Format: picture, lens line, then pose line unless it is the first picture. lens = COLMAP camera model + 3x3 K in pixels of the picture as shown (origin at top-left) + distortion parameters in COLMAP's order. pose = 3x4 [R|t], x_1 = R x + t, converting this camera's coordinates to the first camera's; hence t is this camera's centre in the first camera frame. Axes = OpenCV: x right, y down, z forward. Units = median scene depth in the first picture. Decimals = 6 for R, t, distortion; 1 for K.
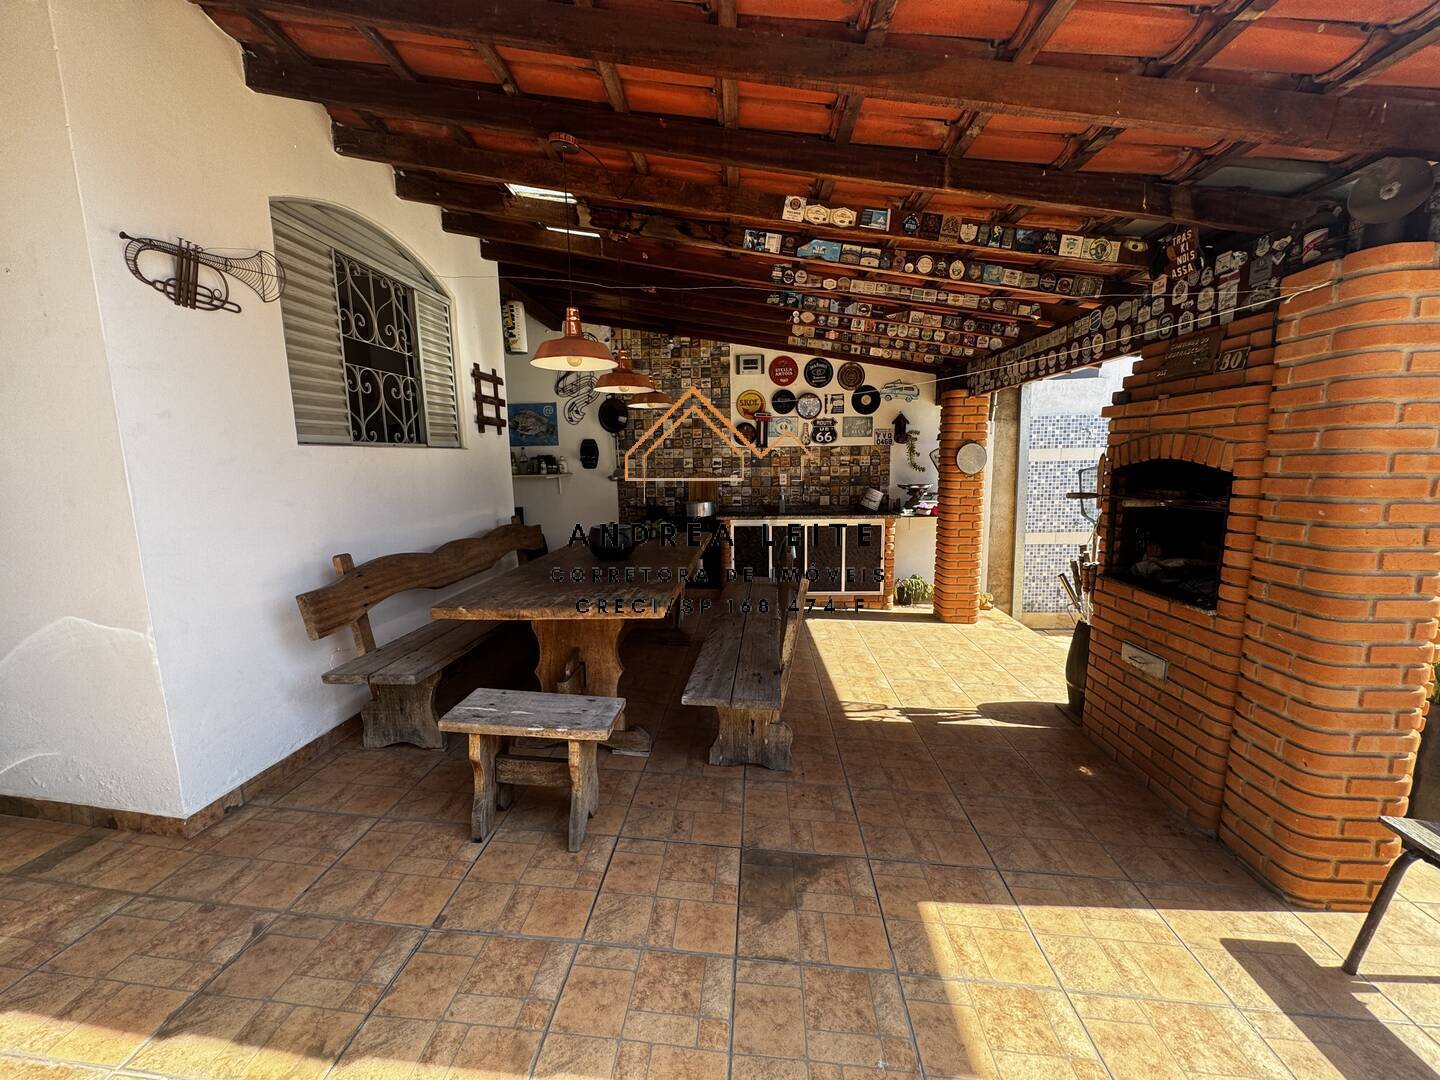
lens RADIAL K [[570.7, 0, 726.7], [0, 570.7, 542.5], [0, 0, 1]] dist [-0.004335, 0.000685]
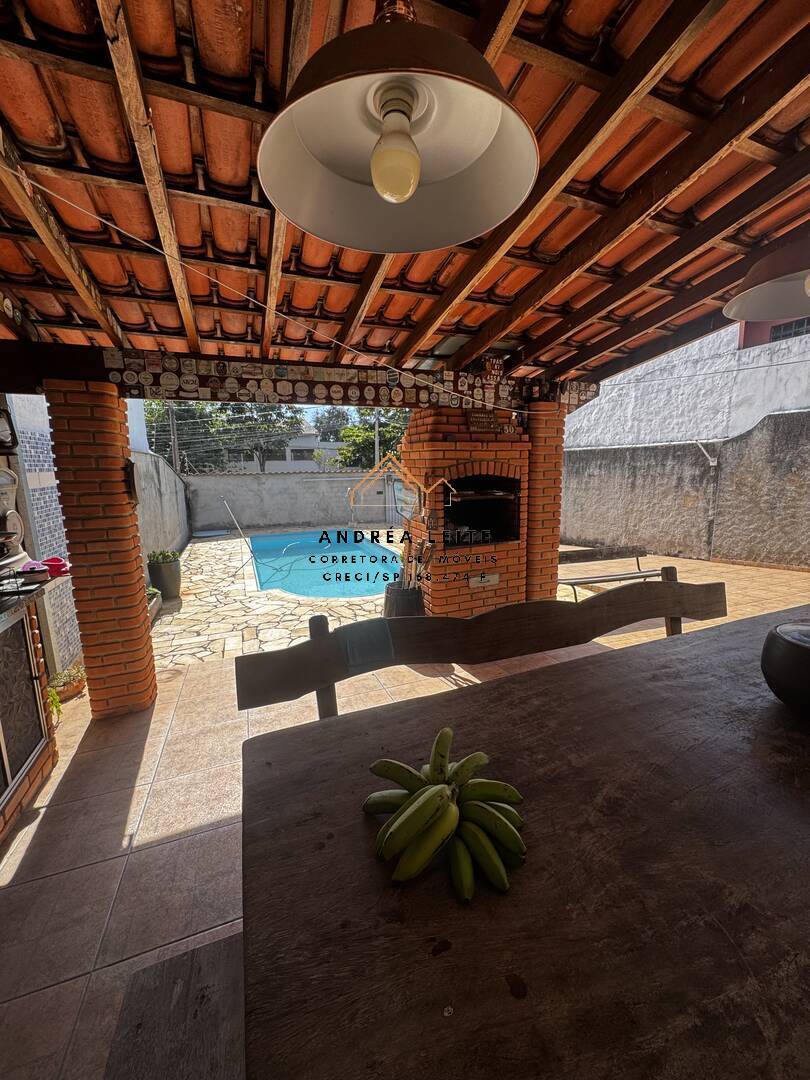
lens RADIAL K [[428.0, 0, 404.3], [0, 428.0, 540.2], [0, 0, 1]] dist [-0.004335, 0.000685]
pose [[-0.406699, -0.131236, 0.904087, -0.190838], [0.155204, 0.965317, 0.209942, -0.117464], [-0.900282, 0.225701, -0.372225, 0.775670]]
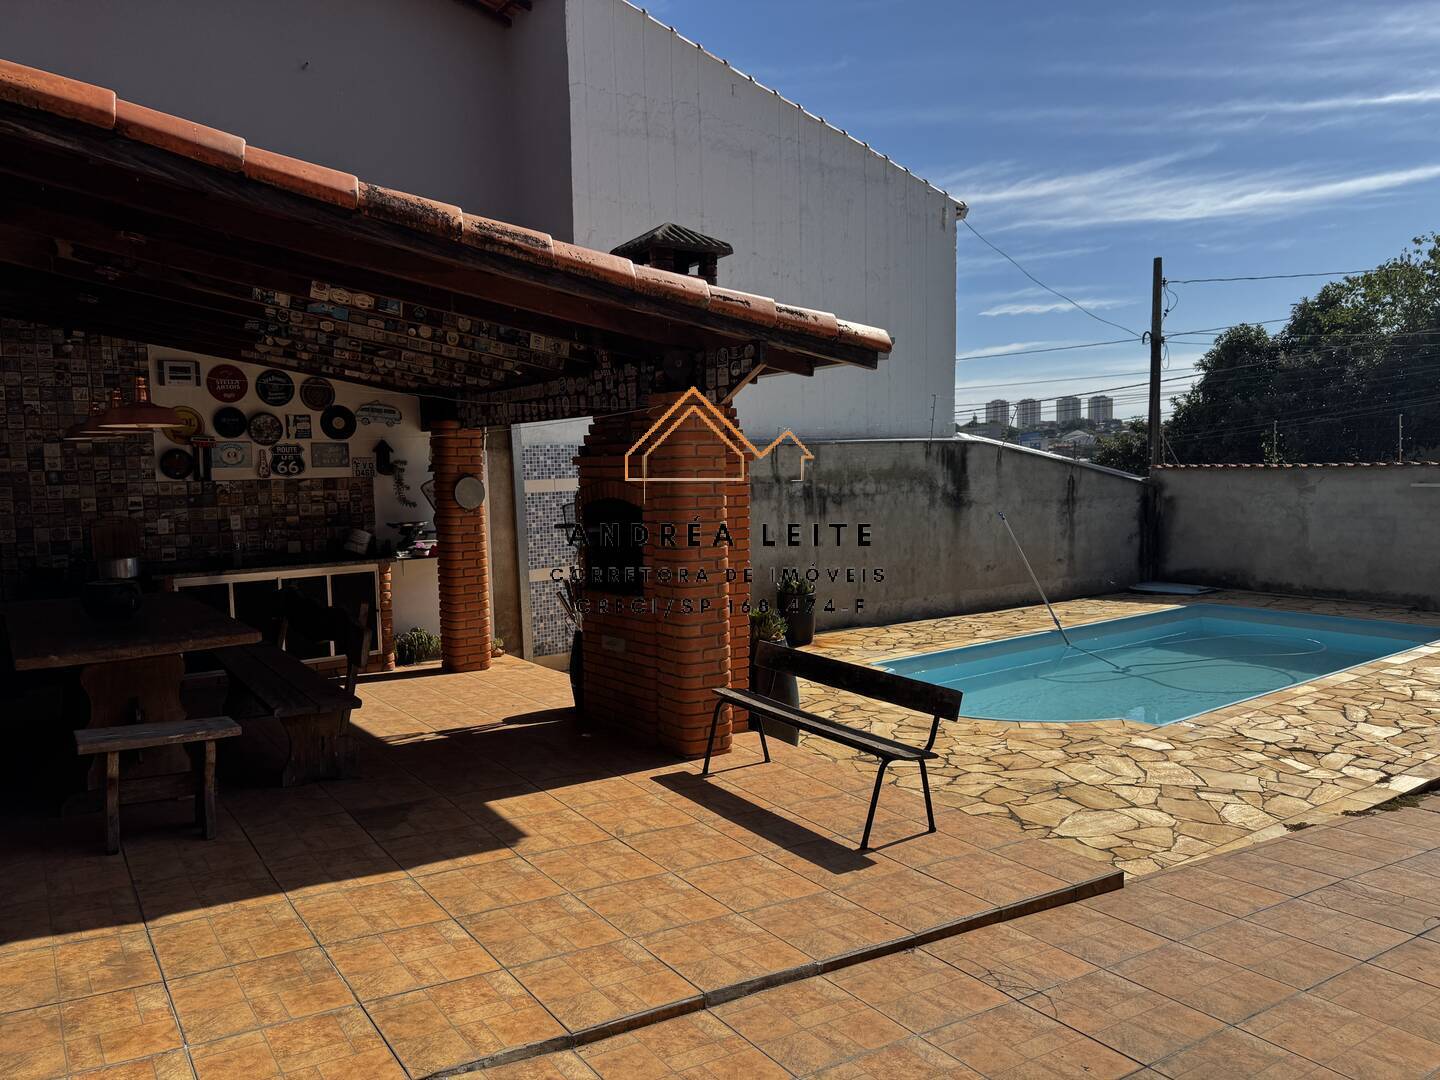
lens RADIAL K [[1015.5, 0, 714.0], [0, 1015.5, 546.0], [0, 0, 1]] dist [0.041447, -0.052490]
pose [[0.785631, -0.053779, 0.616354, -0.252219], [0.100933, 0.994009, -0.041924, 0.044440], [-0.610407, 0.095147, 0.786352, -0.481624]]
